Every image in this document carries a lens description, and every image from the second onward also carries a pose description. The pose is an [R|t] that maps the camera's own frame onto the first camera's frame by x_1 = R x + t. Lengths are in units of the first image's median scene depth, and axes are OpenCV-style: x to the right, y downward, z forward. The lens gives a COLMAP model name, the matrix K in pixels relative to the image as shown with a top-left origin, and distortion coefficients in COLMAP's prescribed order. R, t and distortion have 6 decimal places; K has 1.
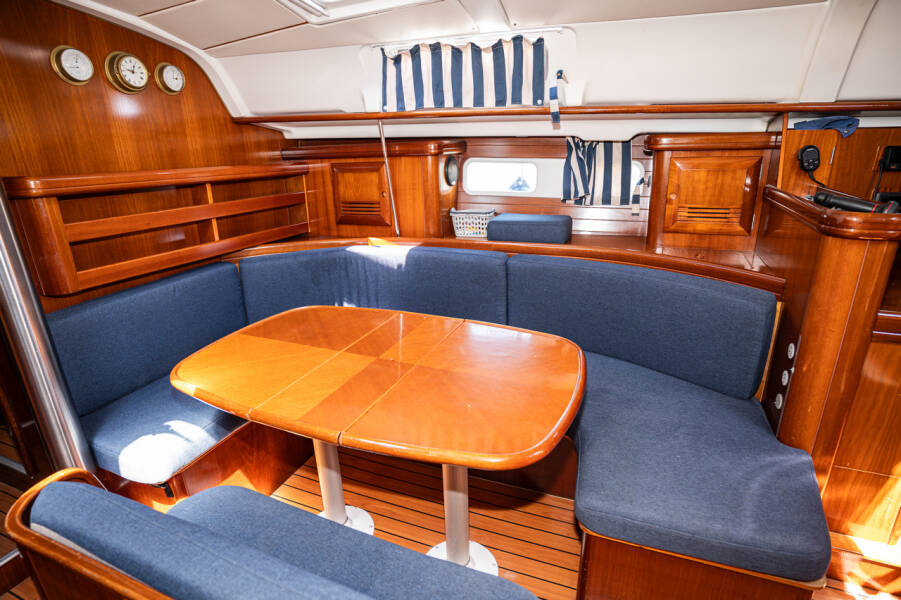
lens RADIAL K [[477.0, 0, 453.8], [0, 477.0, 296.9], [0, 0, 1]] dist [-0.031909, 0.000483]
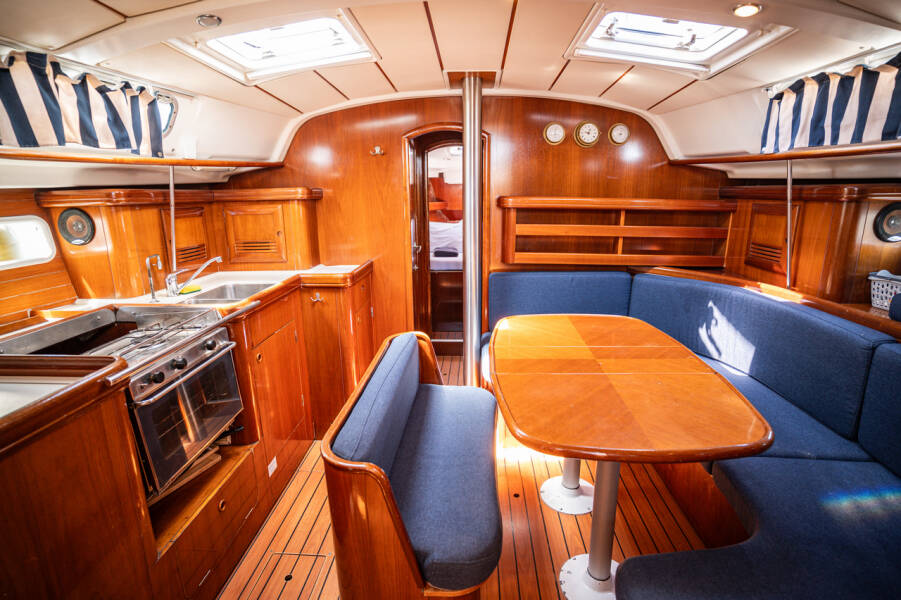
lens RADIAL K [[446.6, 0, 459.1], [0, 446.6, 298.7], [0, 0, 1]] dist [-0.046983, 0.019950]
pose [[0.341338, 0.250223, -0.906023, 0.458842], [-0.293510, 0.944089, 0.150158, -0.054357], [0.892939, 0.214672, 0.395696, 0.137786]]
